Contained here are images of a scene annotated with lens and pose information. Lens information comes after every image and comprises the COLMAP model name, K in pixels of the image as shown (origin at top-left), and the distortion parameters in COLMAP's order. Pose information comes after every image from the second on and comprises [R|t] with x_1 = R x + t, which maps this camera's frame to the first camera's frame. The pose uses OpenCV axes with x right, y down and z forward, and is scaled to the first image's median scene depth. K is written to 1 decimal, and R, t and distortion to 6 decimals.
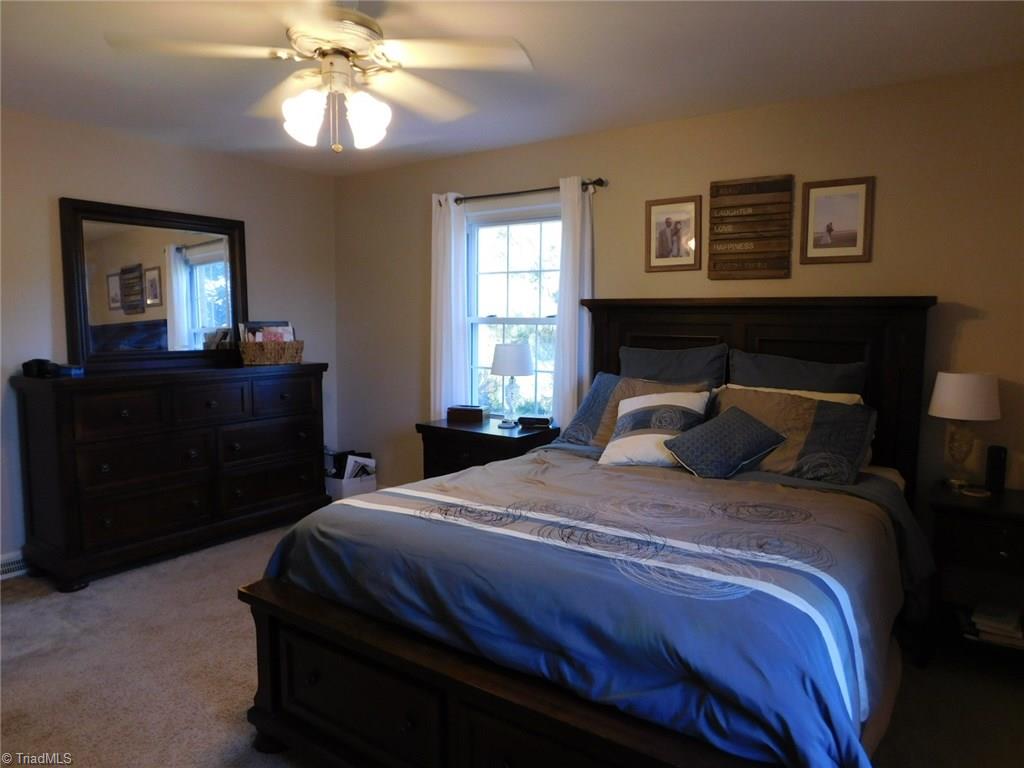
lens RADIAL K [[672.8, 0, 505.3], [0, 672.8, 383.4], [0, 0, 1]] dist [-0.063794, 0.025514]
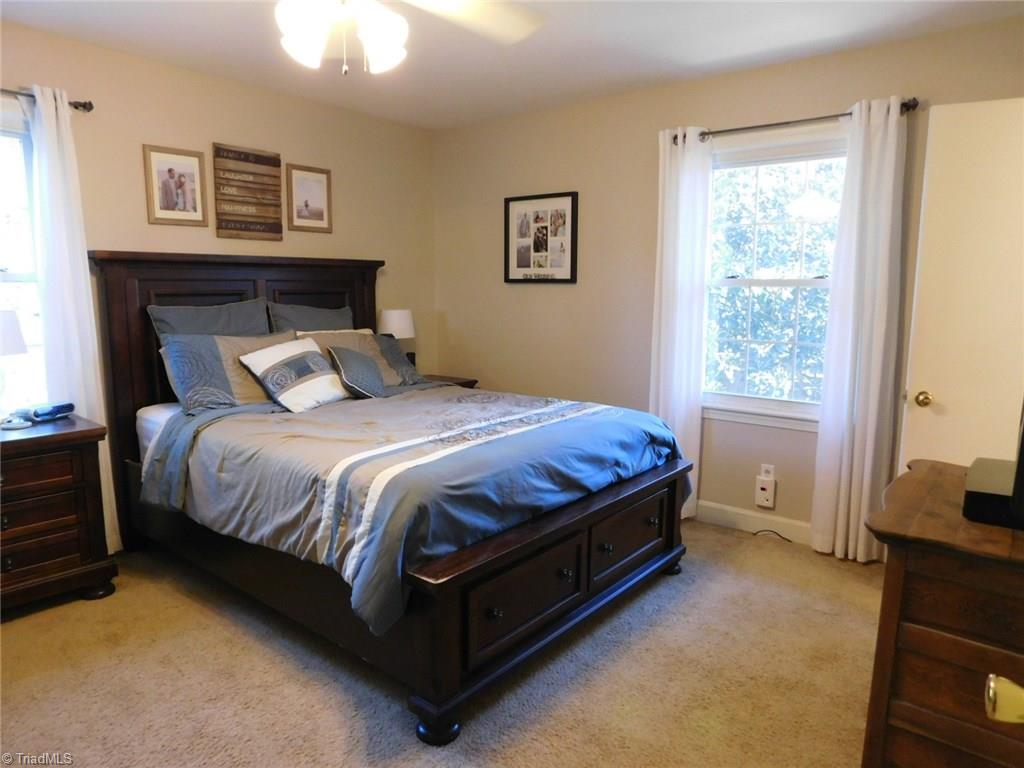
lens RADIAL K [[672.8, 0, 506.9], [0, 672.8, 386.2], [0, 0, 1]] dist [-0.063794, 0.025514]
pose [[0.069636, -0.153314, 0.985721, -0.773816], [0.082636, 0.985610, 0.147458, -0.043772], [-0.994144, 0.071188, 0.081304, 0.514984]]
